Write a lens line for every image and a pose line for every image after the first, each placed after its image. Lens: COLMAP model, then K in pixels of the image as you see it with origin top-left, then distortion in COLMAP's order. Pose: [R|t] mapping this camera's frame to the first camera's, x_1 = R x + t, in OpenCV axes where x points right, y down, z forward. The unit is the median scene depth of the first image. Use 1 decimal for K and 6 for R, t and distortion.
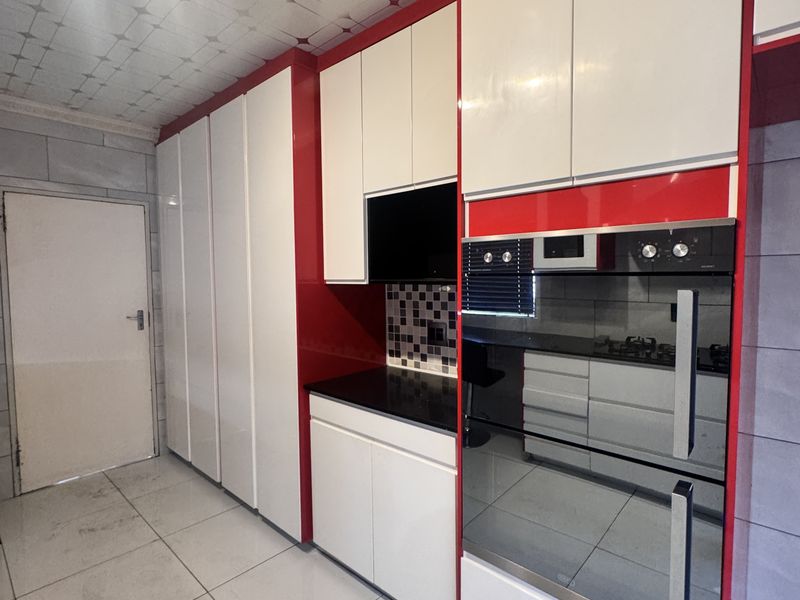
lens RADIAL K [[426.8, 0, 404.6], [0, 426.8, 298.4], [0, 0, 1]] dist [-0.011360, 0.000129]
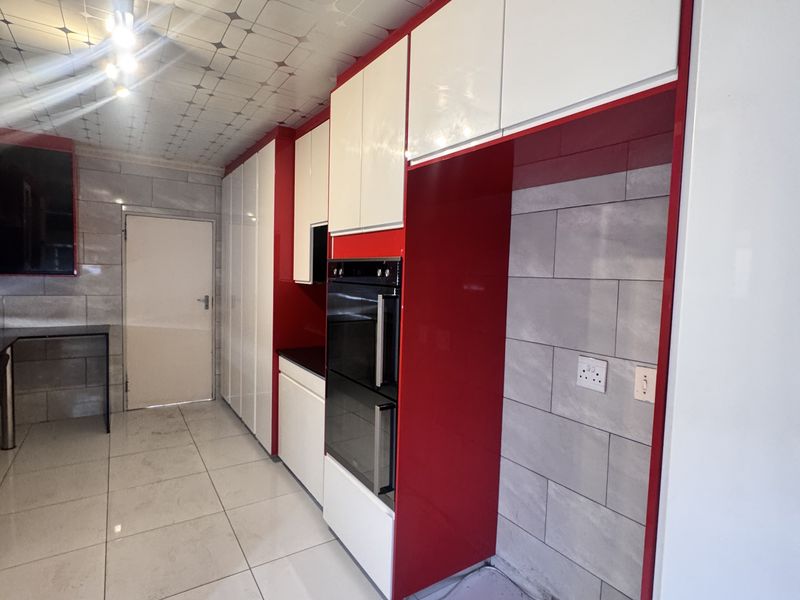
lens RADIAL K [[426.8, 0, 394.9], [0, 426.8, 300.5], [0, 0, 1]] dist [-0.011360, 0.000129]
pose [[0.968057, 0.055670, -0.244473, 0.412167], [-0.054526, 0.998447, 0.011448, -0.006965], [0.244730, 0.002247, 0.969589, -0.277622]]
